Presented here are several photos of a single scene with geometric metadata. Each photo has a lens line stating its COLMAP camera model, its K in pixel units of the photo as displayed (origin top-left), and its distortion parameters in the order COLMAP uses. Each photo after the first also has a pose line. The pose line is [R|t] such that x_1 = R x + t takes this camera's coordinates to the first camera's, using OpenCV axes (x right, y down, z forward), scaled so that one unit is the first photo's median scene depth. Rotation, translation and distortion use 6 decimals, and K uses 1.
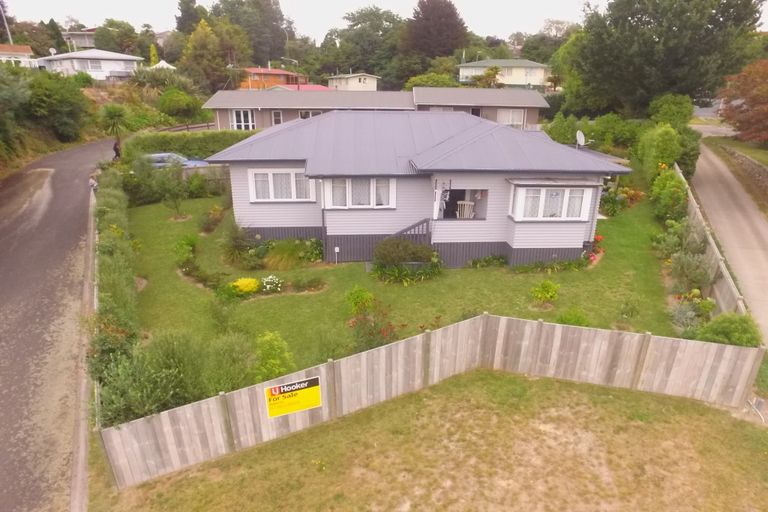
lens RADIAL K [[495.0, 0, 394.0], [0, 495.0, 296.1], [0, 0, 1]] dist [-0.102147, 0.064473]
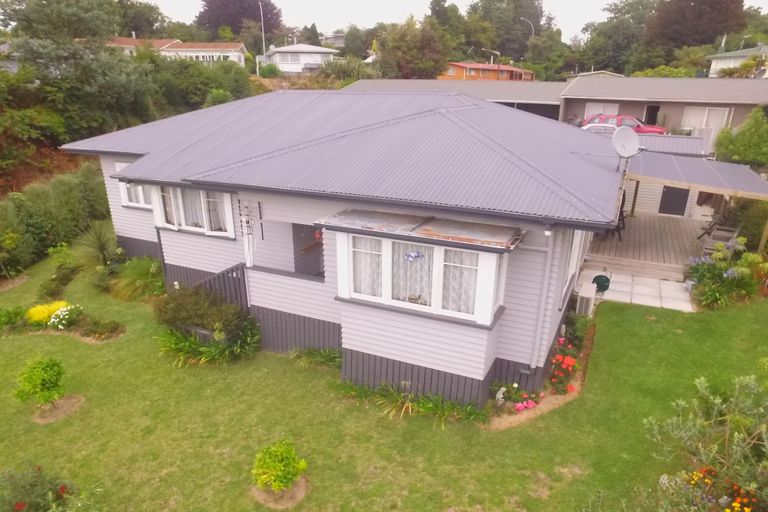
lens RADIAL K [[495.0, 0, 394.0], [0, 495.0, 296.1], [0, 0, 1]] dist [-0.102147, 0.064473]
pose [[0.874073, 0.187523, -0.448143, 0.126233], [-0.188889, 0.981095, 0.042119, -0.044956], [0.447569, 0.047834, 0.892969, 0.139819]]
